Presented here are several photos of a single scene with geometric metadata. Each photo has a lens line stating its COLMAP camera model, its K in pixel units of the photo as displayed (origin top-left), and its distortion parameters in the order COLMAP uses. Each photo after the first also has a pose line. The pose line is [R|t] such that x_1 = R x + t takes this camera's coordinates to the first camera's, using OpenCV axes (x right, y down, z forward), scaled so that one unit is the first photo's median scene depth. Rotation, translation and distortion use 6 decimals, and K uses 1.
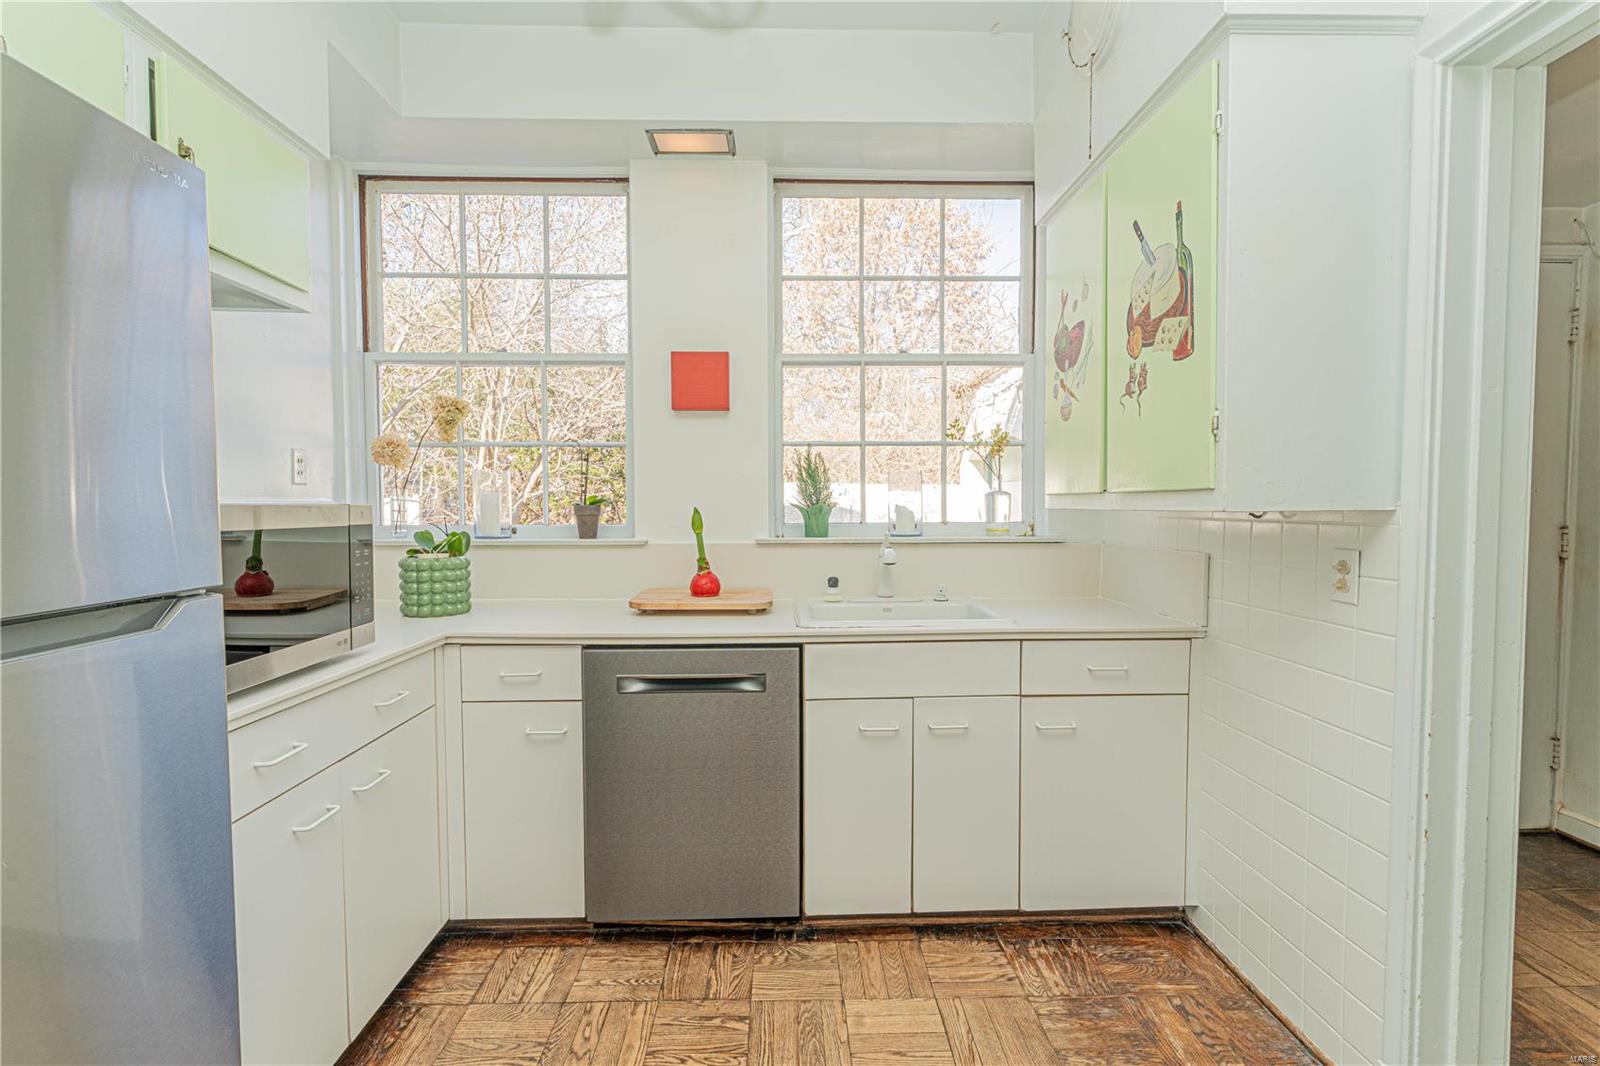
lens RADIAL K [[705.1, 0, 796.4], [0, 705.1, 535.3], [0, 0, 1]] dist [0.004529, 0.000872]
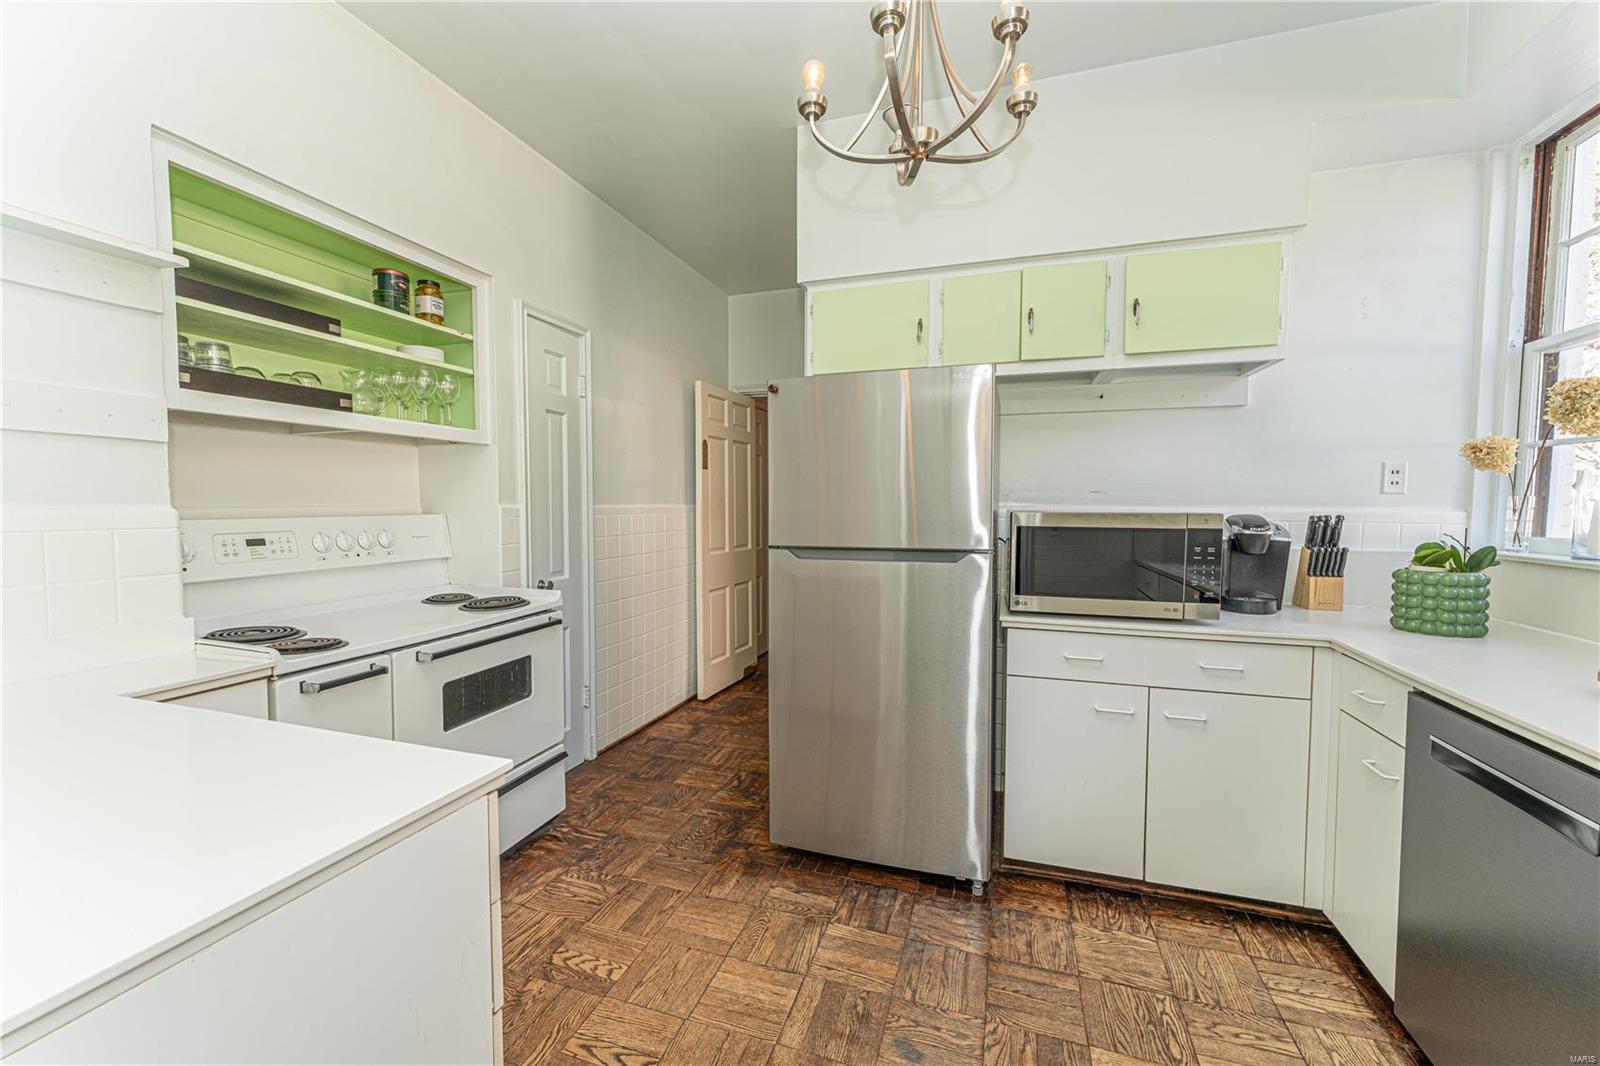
lens RADIAL K [[634.6, 0, 800.2], [0, 634.6, 535.6], [0, 0, 1]] dist [0.000832, 0.000054]
pose [[-0.327048, 0.049495, -0.943711, 0.624547], [-0.043212, 0.996800, 0.067254, -0.040562], [0.944019, 0.062775, -0.323863, 0.544492]]
